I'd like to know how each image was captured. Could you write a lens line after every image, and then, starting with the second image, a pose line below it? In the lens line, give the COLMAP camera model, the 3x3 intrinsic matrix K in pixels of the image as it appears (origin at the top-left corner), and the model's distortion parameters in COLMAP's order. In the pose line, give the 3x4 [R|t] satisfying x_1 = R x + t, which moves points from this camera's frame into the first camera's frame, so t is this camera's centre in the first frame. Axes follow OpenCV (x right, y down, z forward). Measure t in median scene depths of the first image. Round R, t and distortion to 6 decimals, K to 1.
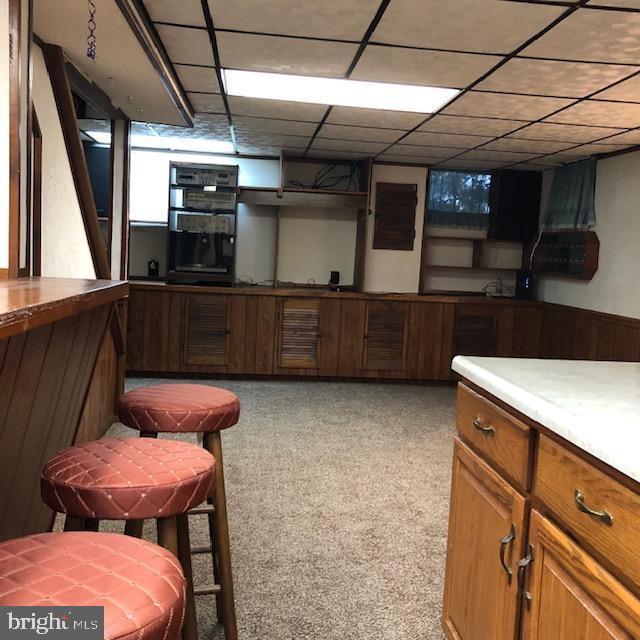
lens RADIAL K [[681.1, 0, 322.0], [0, 681.1, 306.5], [0, 0, 1]] dist [0.031026, 0.000000]
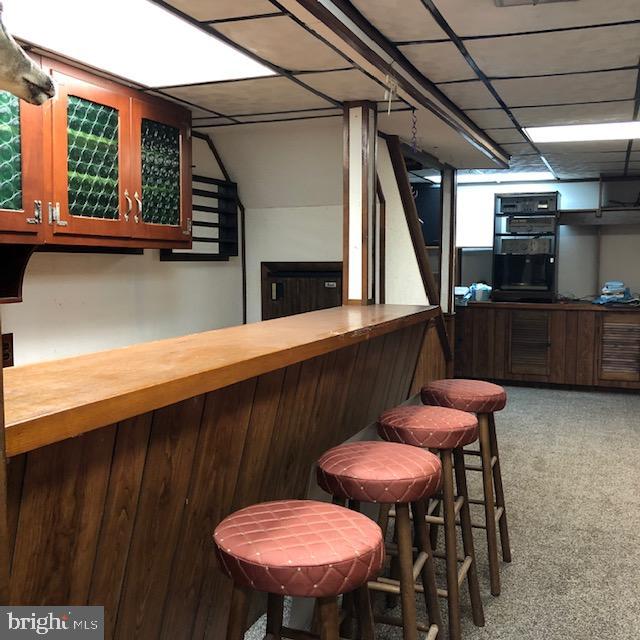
lens RADIAL K [[681.1, 0, 320.6], [0, 681.1, 317.7], [0, 0, 1]] dist [0.031026, 0.000000]
pose [[0.876729, -0.006680, -0.480939, 0.068049], [0.005048, 0.999976, -0.004686, -0.002434], [0.480959, 0.001680, 0.876742, -0.134338]]
